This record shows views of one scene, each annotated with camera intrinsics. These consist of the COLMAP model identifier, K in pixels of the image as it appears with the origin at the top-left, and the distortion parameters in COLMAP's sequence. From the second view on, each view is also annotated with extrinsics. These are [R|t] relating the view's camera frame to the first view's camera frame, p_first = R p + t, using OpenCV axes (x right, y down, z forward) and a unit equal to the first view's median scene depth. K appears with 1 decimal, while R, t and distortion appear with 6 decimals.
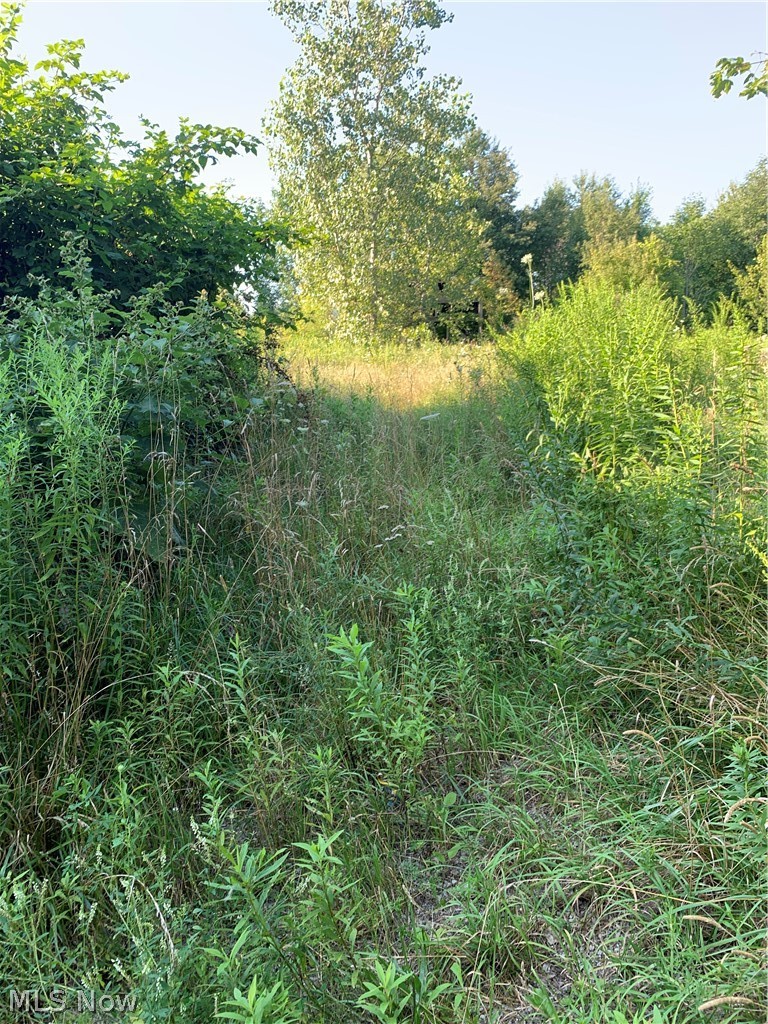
lens RADIAL K [[729.3, 0, 346.8], [0, 729.3, 510.3], [0, 0, 1]] dist [0.000846, -0.027473]
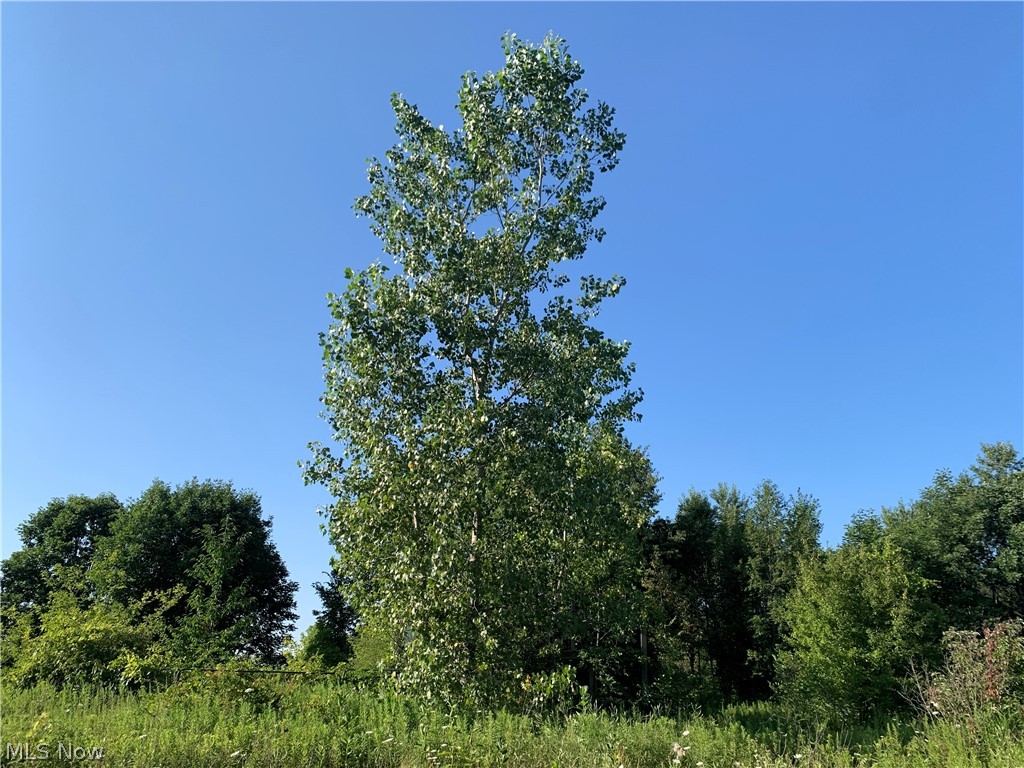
lens RADIAL K [[729.3, 0, 512.0], [0, 729.3, 384.0], [0, 0, 1]] dist [0.000846, -0.027473]
pose [[0.995409, 0.075530, 0.058794, 0.021976], [-0.029492, 0.826393, -0.562321, -0.125452], [-0.091059, 0.558005, 0.824826, 0.448013]]
